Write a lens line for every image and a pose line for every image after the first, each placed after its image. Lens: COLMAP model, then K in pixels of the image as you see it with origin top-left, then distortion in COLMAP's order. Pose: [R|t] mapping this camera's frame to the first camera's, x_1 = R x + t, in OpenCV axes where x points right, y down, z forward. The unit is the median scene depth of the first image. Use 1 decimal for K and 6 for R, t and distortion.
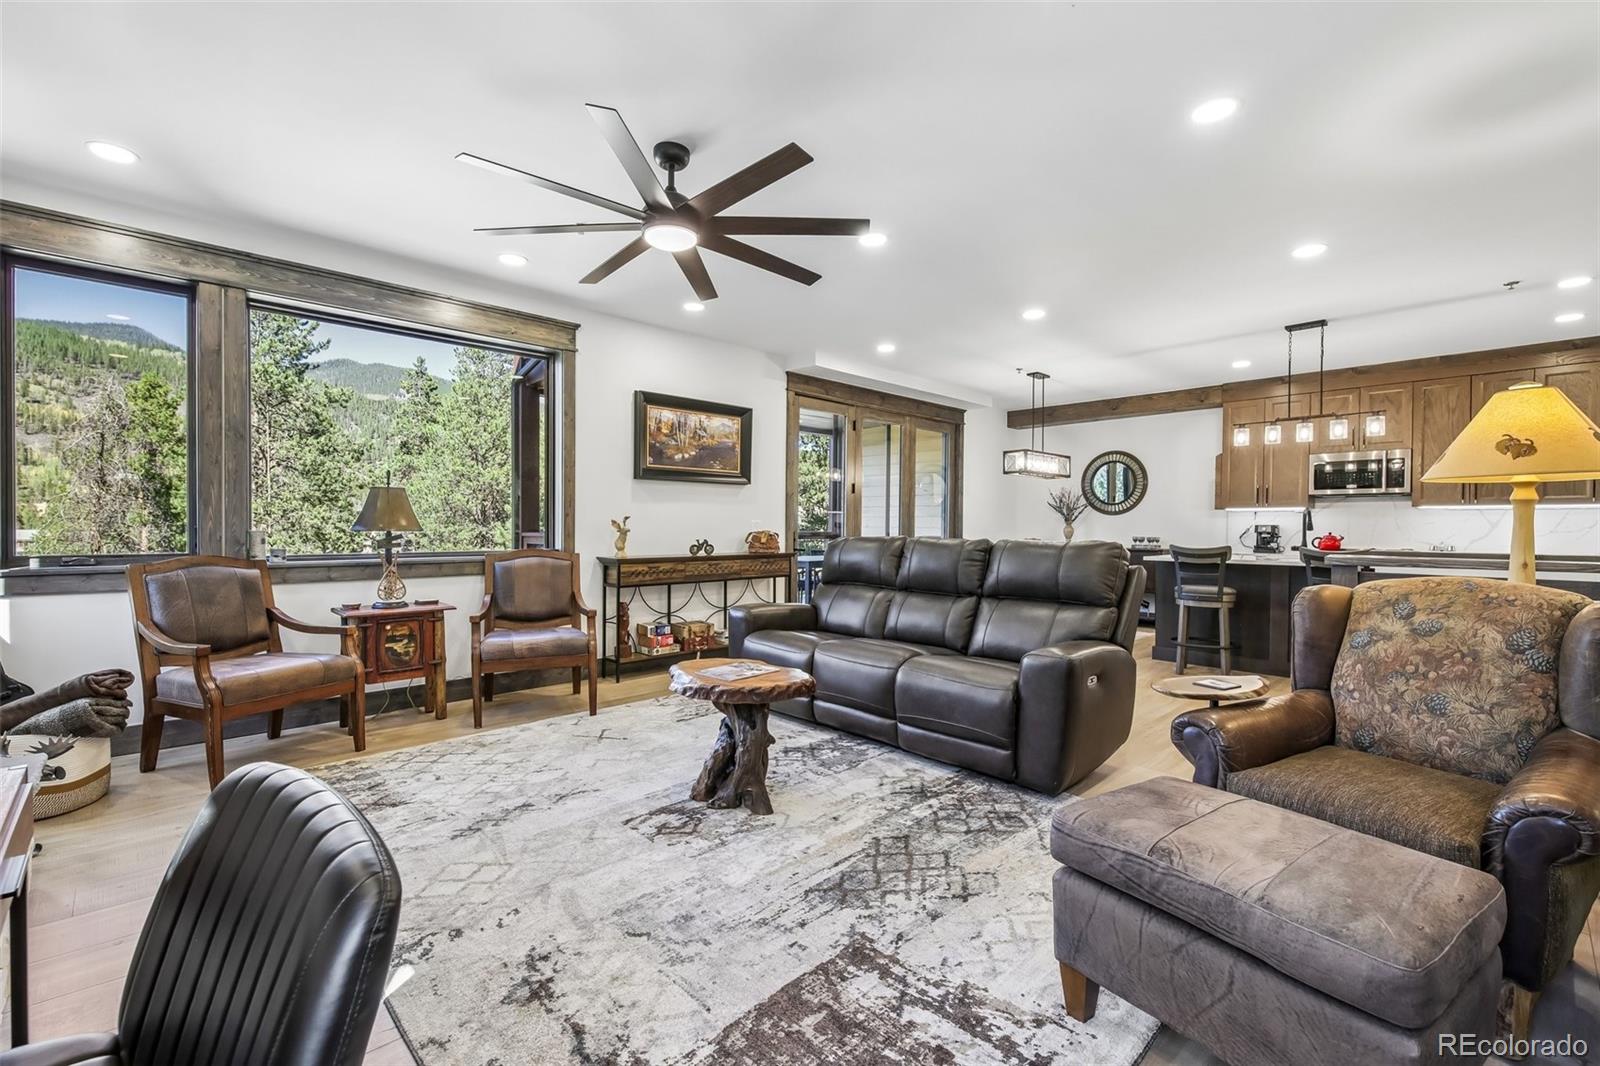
lens RADIAL K [[687.0, 0, 793.4], [0, 687.0, 535.8], [0, 0, 1]] dist [0.002320, -0.000003]
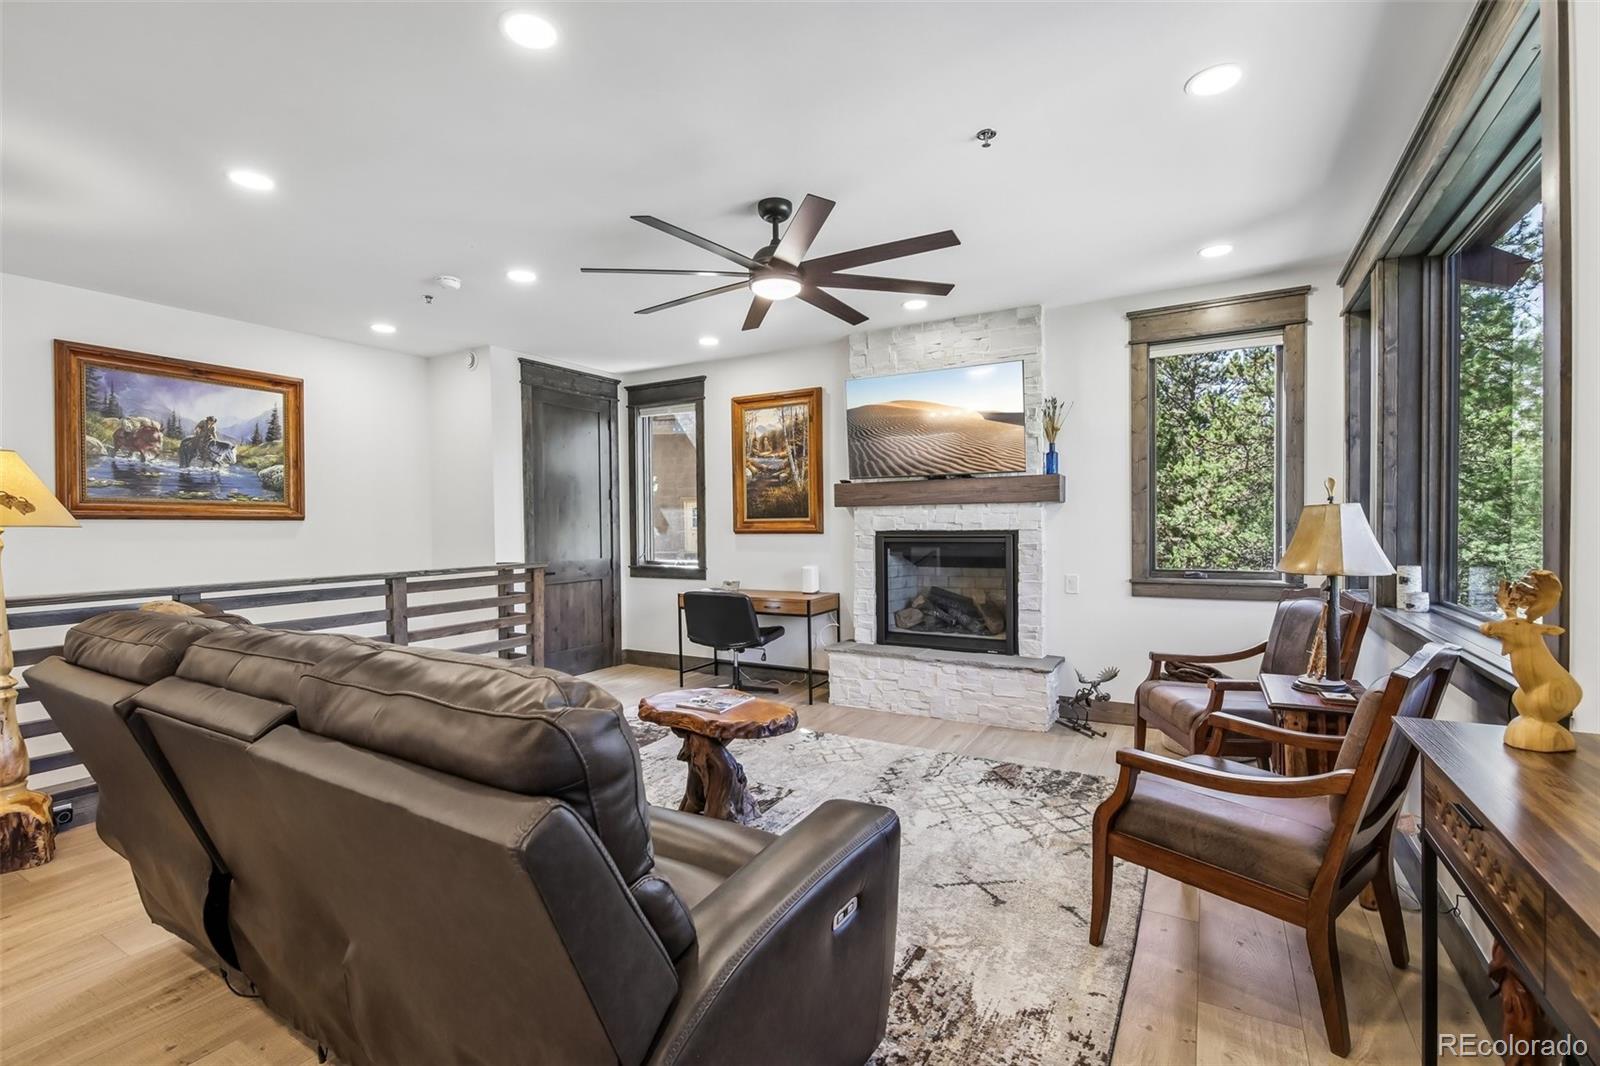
lens RADIAL K [[709.1, 0, 793.2], [0, 709.1, 534.4], [0, 0, 1]] dist [0.001228, -0.000091]
pose [[-0.962194, 0.009374, -0.272204, 0.051168], [0.002549, 0.999674, 0.025415, -0.044130], [0.272353, 0.023760, -0.961904, 1.096421]]
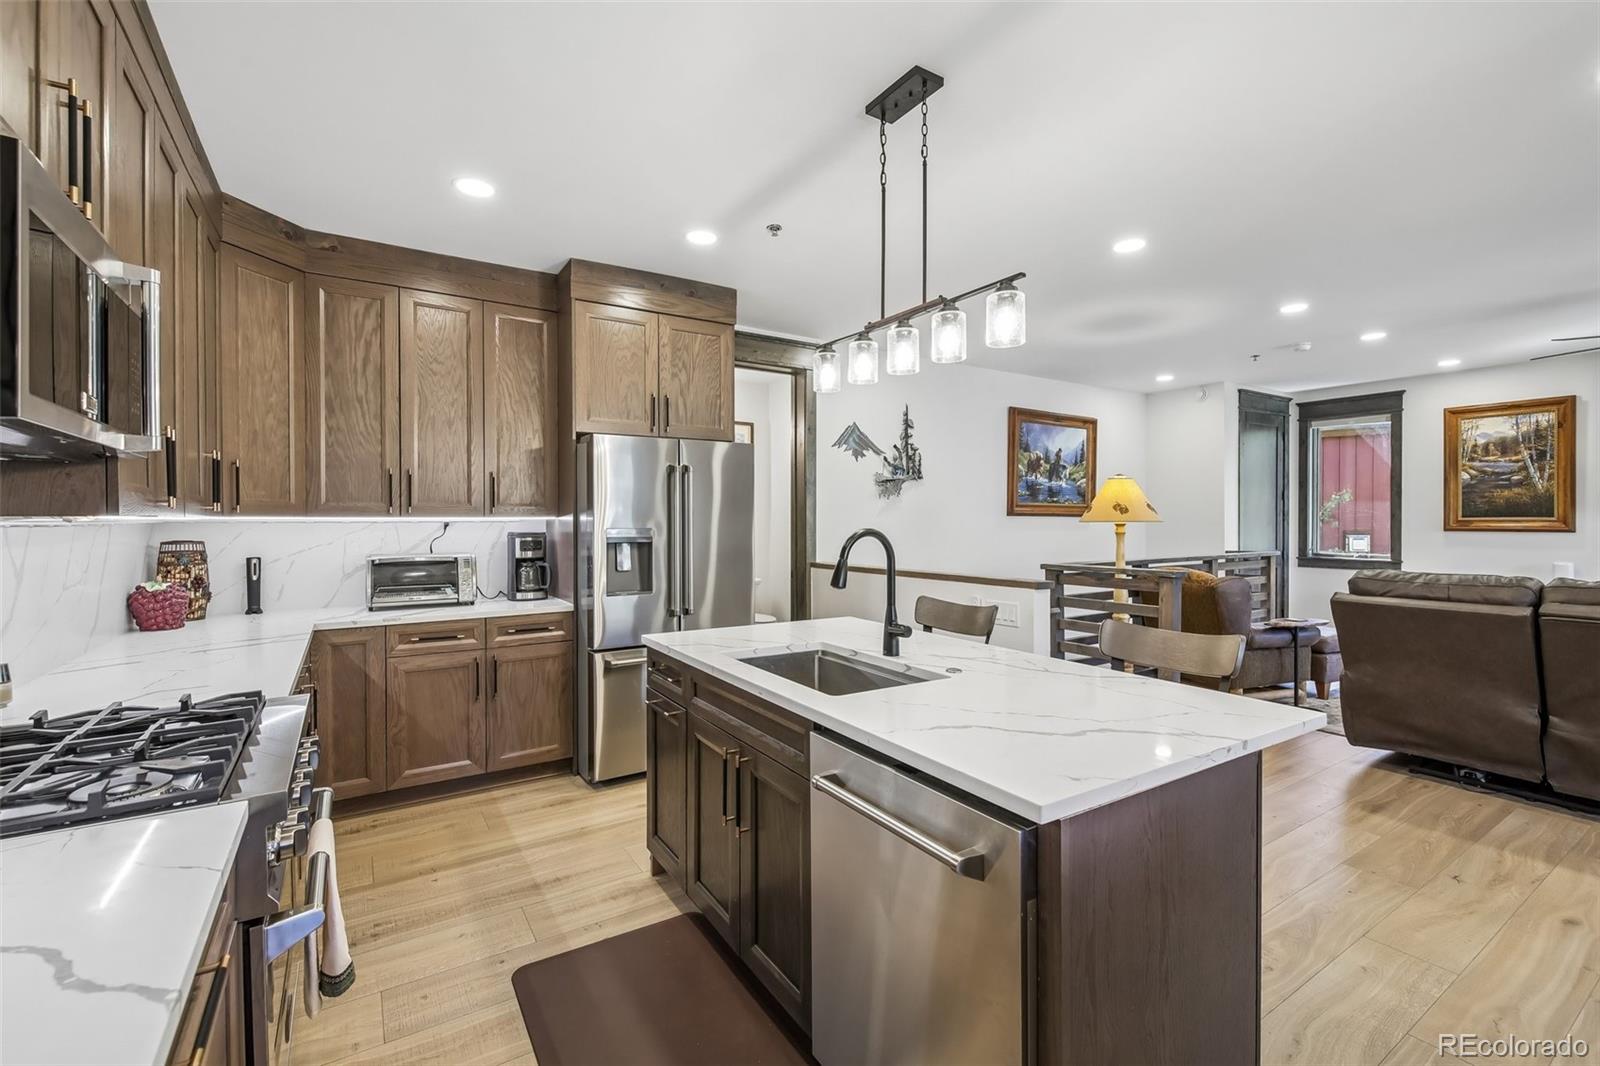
lens RADIAL K [[693.5, 0, 795.5], [0, 693.5, 527.4], [0, 0, 1]] dist [0.021941, -0.013221]
pose [[-0.981376, -0.005012, 0.192033, 0.711251], [-0.000443, 0.999716, 0.023830, -0.051621], [-0.192098, 0.023301, -0.981099, 1.414999]]
